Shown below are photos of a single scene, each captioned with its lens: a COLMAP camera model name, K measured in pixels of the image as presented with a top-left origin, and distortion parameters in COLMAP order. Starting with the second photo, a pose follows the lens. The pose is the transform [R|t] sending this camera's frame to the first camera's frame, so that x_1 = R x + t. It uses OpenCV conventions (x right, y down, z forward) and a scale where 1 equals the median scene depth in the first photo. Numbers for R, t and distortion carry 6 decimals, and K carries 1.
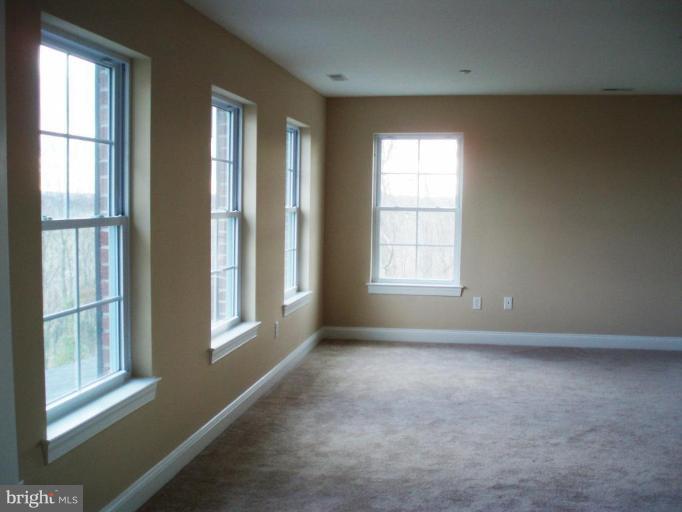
lens RADIAL K [[738.4, 0, 339.1], [0, 738.4, 257.6], [0, 0, 1]] dist [-0.110559, 0.000000]
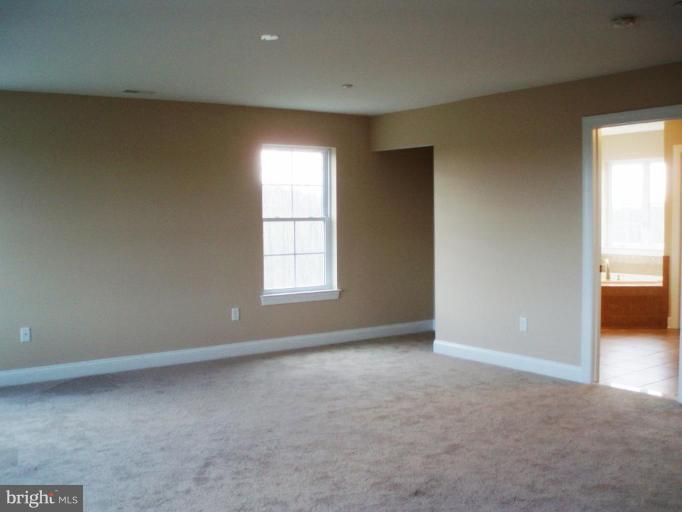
lens RADIAL K [[738.4, 0, 341.4], [0, 738.4, 252.8], [0, 0, 1]] dist [-0.110559, 0.000000]
pose [[0.703928, -0.059919, 0.707739, -0.154780], [0.077275, 0.996981, 0.007548, -0.016594], [-0.706055, 0.049377, 0.706433, 0.227493]]
